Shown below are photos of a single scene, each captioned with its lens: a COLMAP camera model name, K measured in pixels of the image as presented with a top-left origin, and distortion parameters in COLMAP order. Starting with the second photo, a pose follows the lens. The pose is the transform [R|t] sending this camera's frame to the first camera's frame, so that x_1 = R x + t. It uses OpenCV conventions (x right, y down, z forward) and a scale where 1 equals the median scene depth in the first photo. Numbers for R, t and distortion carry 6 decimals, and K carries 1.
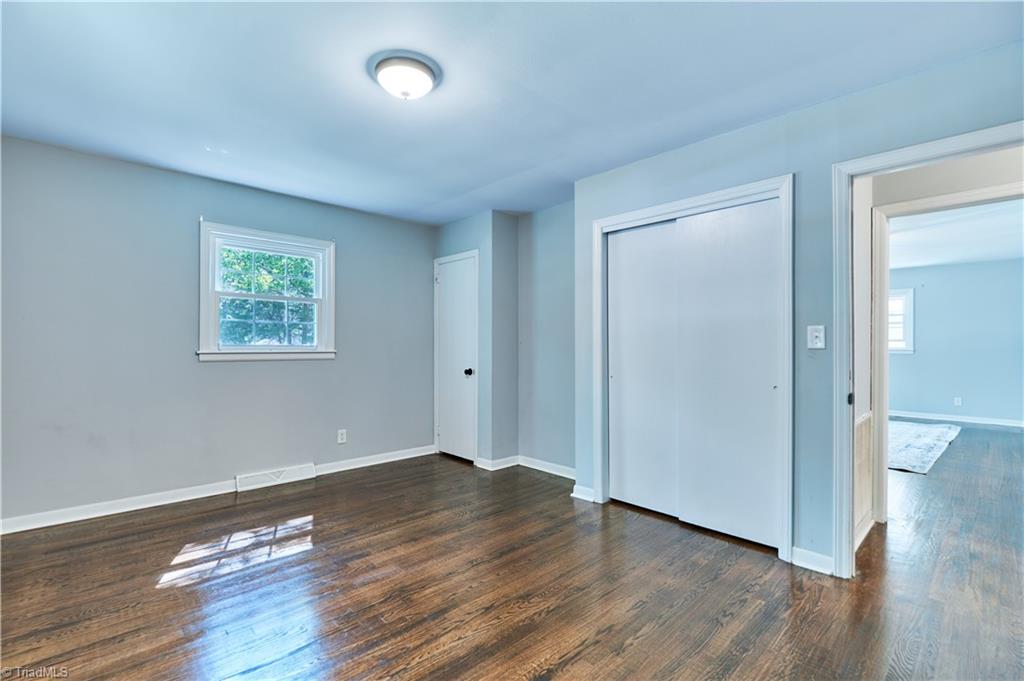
lens RADIAL K [[445.4, 0, 520.5], [0, 445.4, 343.2], [0, 0, 1]] dist [0.002073, 0.000560]
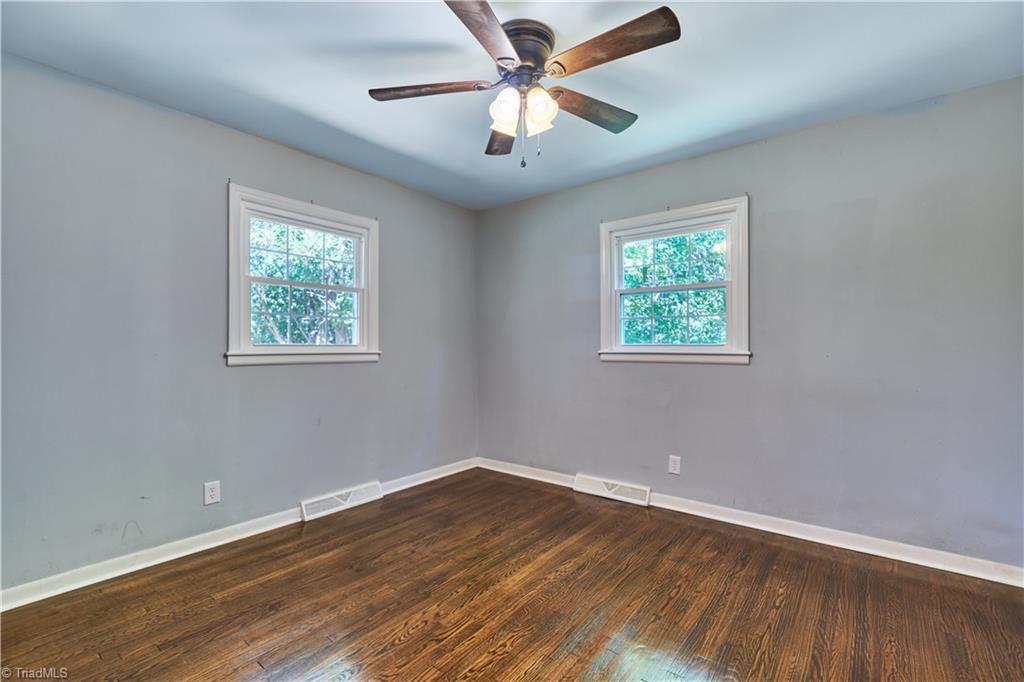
lens RADIAL K [[445.4, 0, 514.5], [0, 445.4, 339.0], [0, 0, 1]] dist [0.002073, 0.000560]
pose [[0.984498, -0.001954, 0.175384, -0.343112], [0.003336, 0.999966, -0.007582, 0.000274], [-0.175364, 0.008049, 0.984471, 0.093918]]
